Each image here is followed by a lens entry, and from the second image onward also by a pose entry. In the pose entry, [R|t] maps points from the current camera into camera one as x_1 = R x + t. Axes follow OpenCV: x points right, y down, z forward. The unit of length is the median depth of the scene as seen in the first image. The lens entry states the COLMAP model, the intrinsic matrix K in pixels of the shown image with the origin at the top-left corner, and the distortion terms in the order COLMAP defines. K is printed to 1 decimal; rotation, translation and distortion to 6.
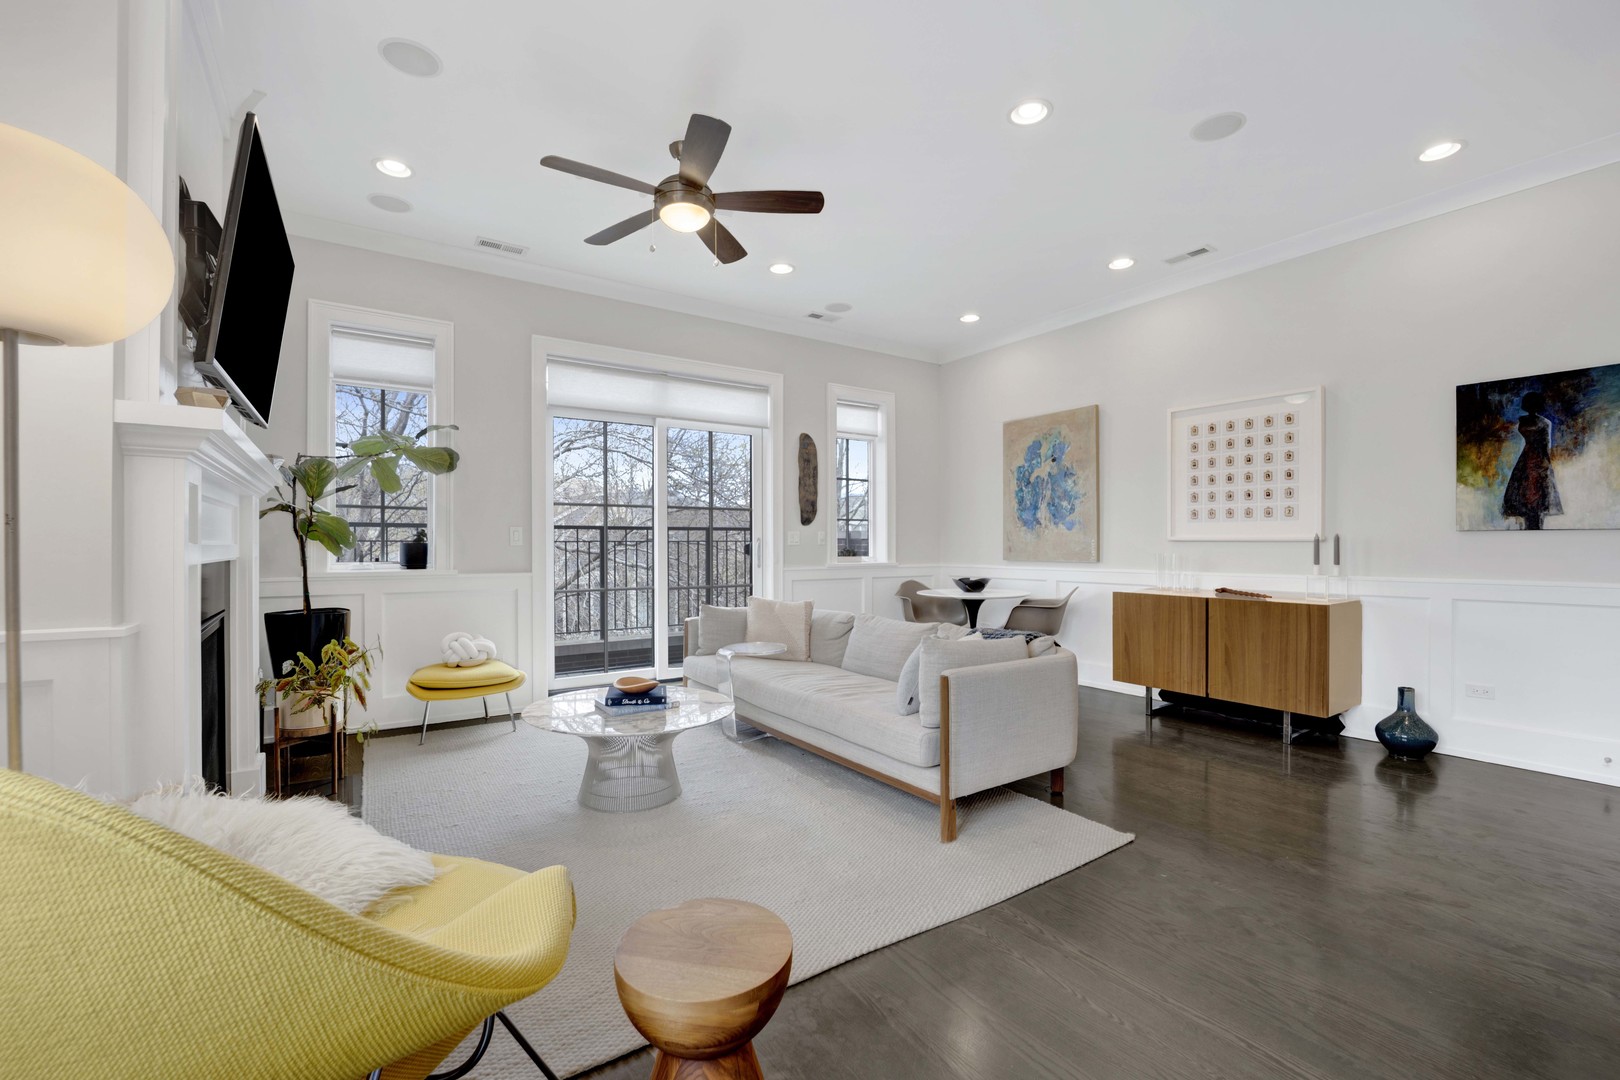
lens RADIAL K [[677.9, 0, 801.5], [0, 677.9, 544.1], [0, 0, 1]] dist [-0.023088, -0.000623]
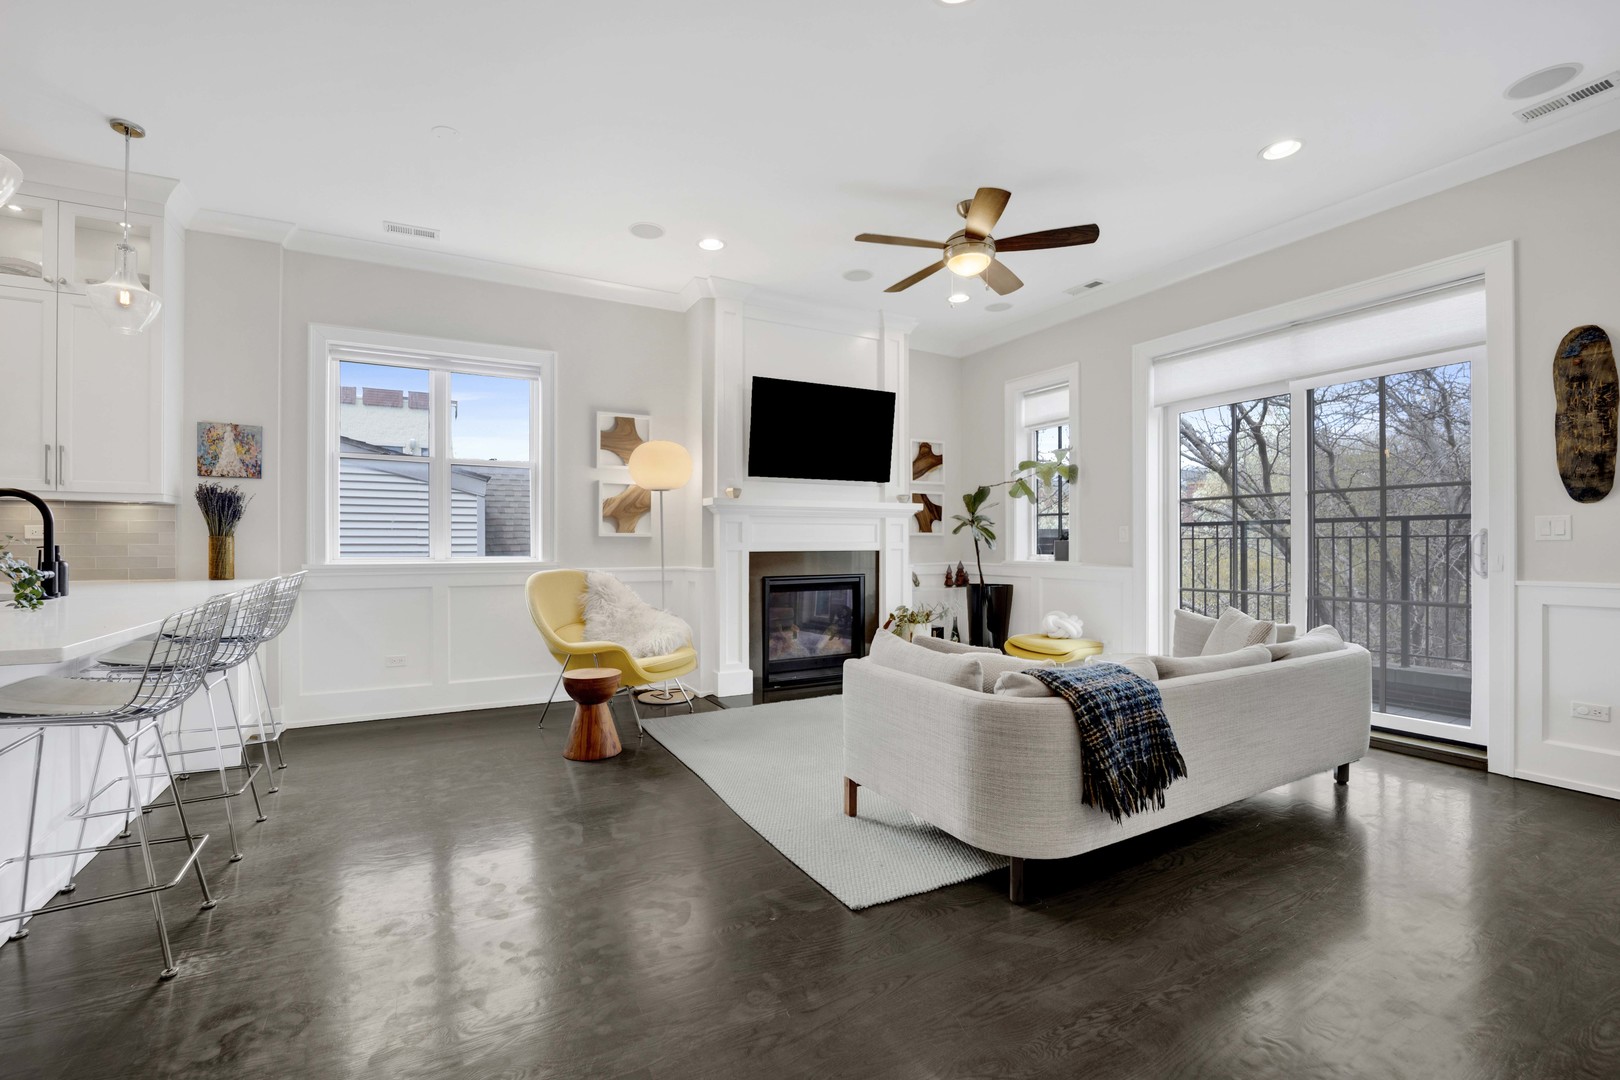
lens RADIAL K [[680.4, 0, 782.0], [0, 680.4, 543.9], [0, 0, 1]] dist [-0.020684, 0.000096]
pose [[-0.103204, -0.000308, -0.994660, 0.743614], [0.003991, 0.999992, -0.000724, 0.002649], [0.994652, -0.004045, -0.103202, 0.569478]]
